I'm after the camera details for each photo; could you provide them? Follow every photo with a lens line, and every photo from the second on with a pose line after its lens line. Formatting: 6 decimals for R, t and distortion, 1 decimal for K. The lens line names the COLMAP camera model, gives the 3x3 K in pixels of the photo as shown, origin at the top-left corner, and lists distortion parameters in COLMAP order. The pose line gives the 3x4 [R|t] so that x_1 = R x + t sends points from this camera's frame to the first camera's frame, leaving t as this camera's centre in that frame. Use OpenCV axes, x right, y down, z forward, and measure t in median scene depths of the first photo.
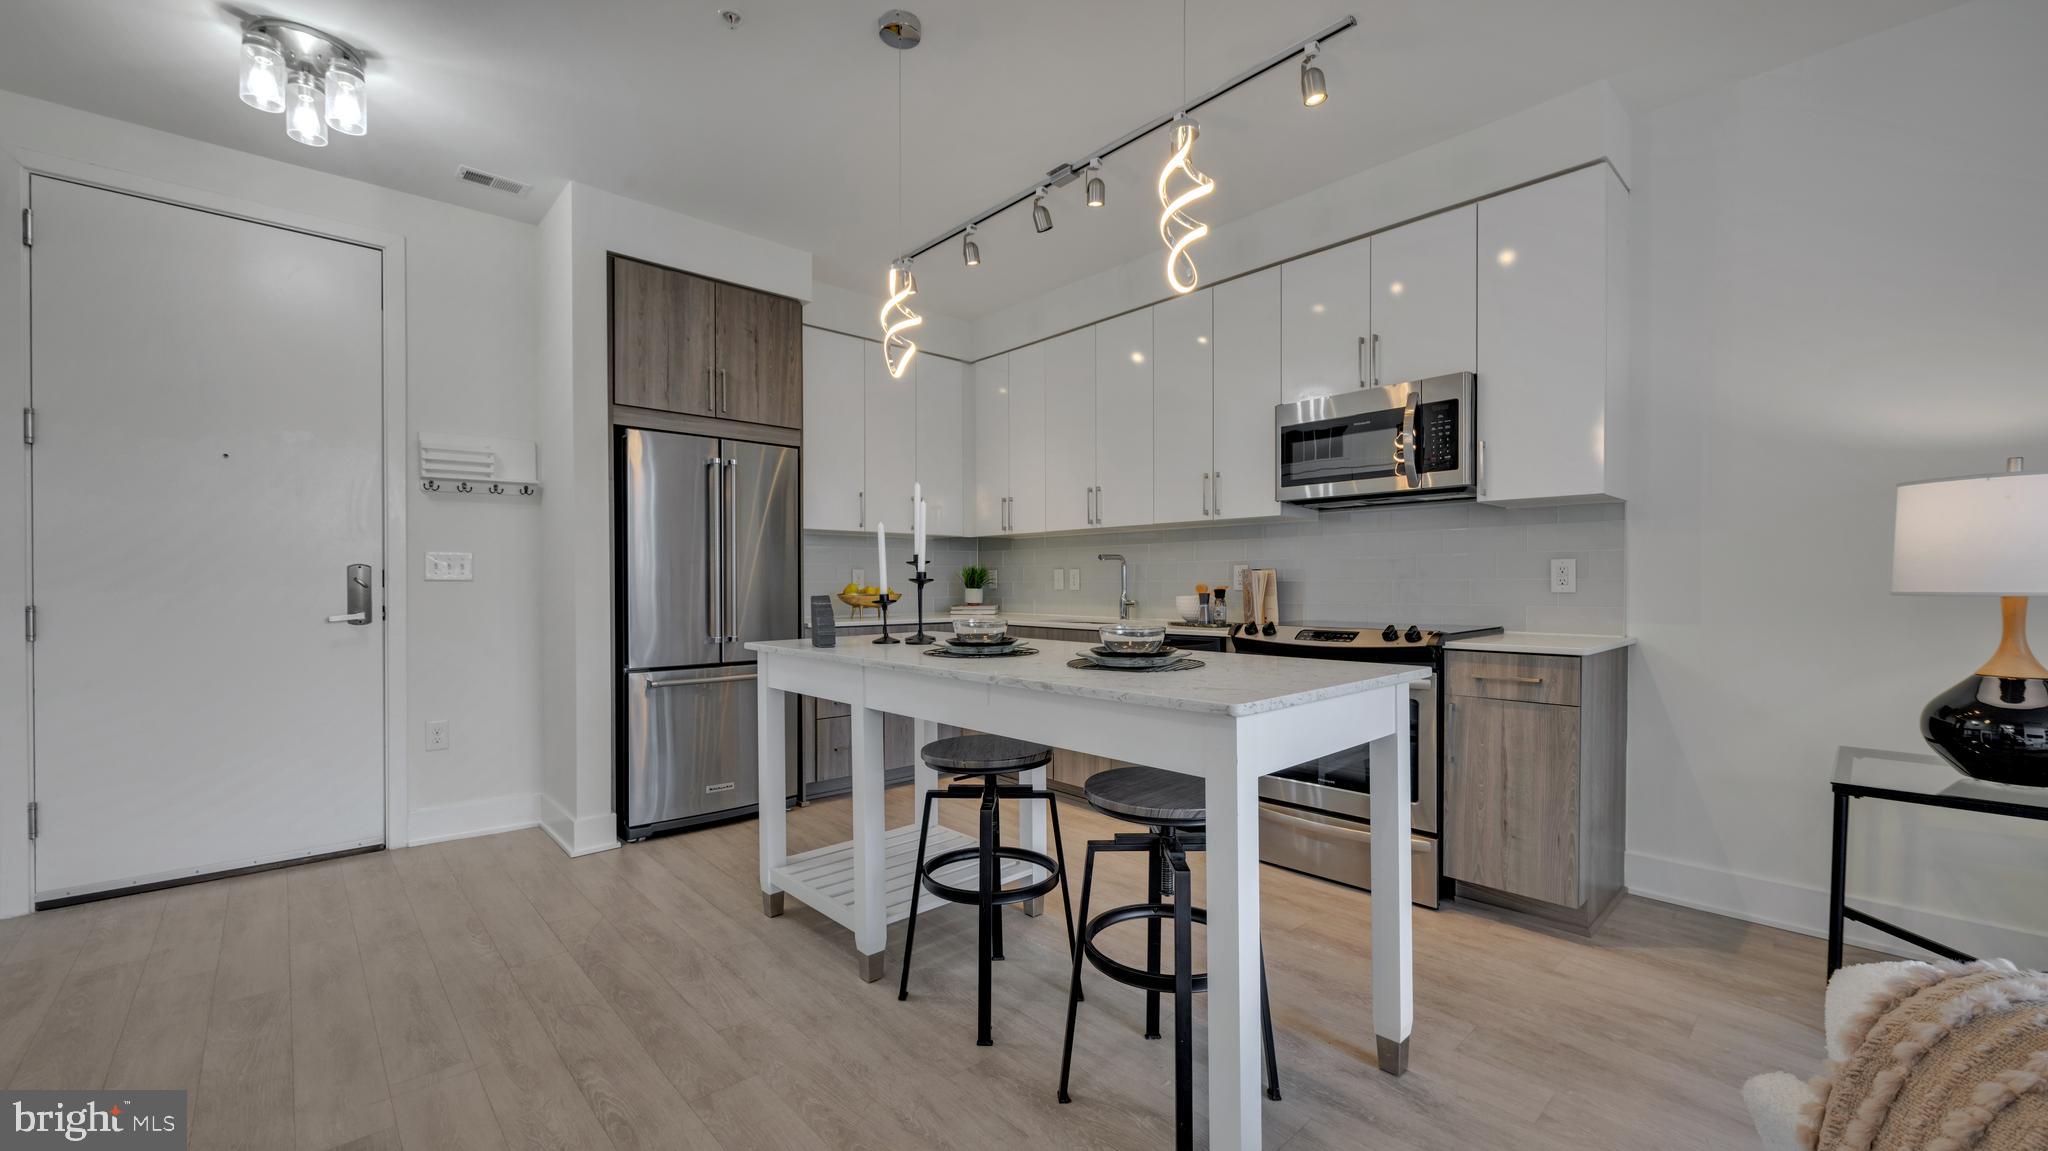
lens RADIAL K [[801.4, 0, 1028.6], [0, 801.4, 590.3], [0, 0, 1]] dist [-0.002858, 0.000235]
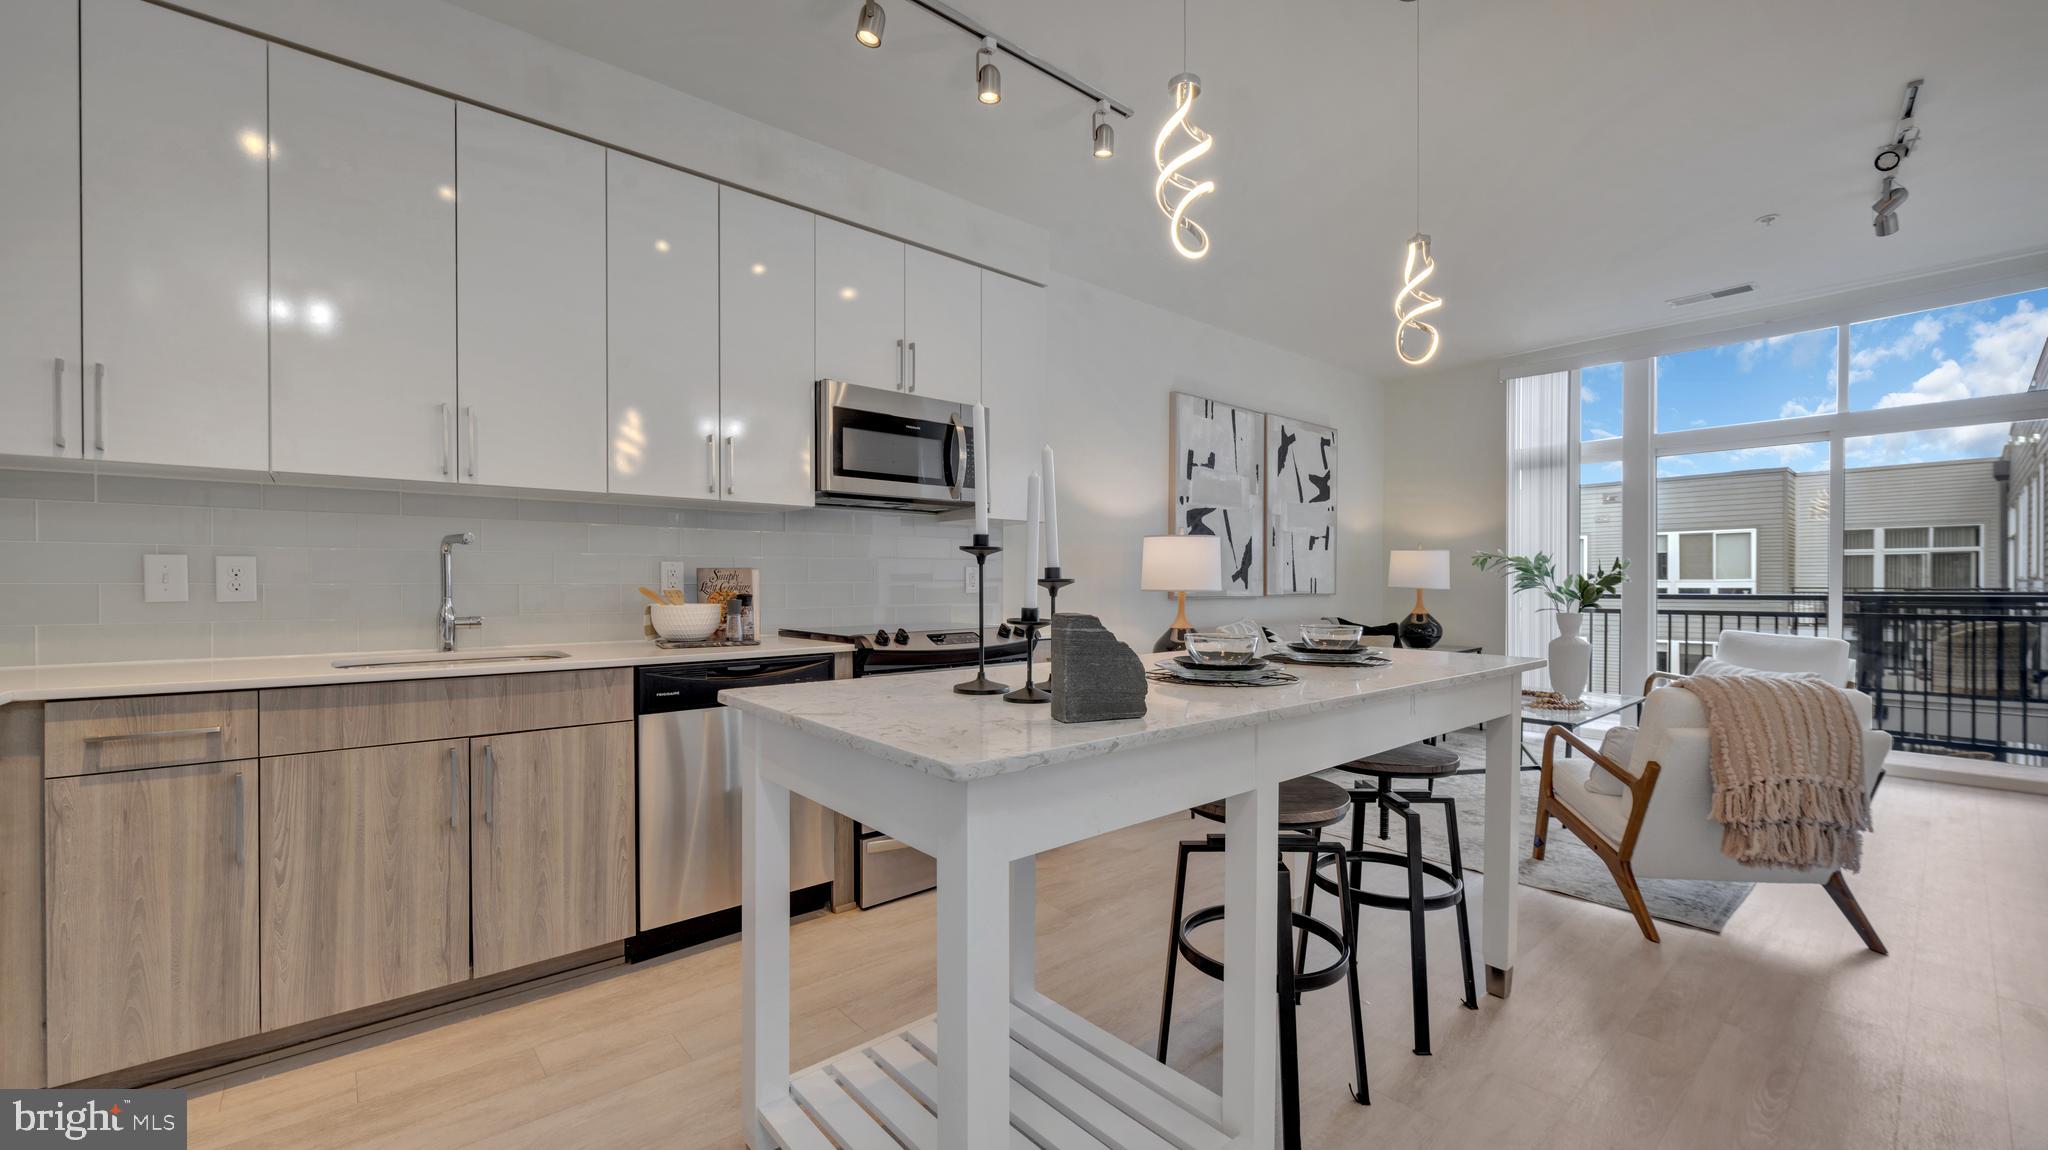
lens RADIAL K [[801.4, 0, 1028.6], [0, 801.4, 589.8], [0, 0, 1]] dist [-0.002858, 0.000235]
pose [[0.044553, -0.008011, 0.998975, -0.610825], [0.008559, 0.999934, 0.007637, -0.010872], [-0.998970, 0.008210, 0.044619, 0.847050]]
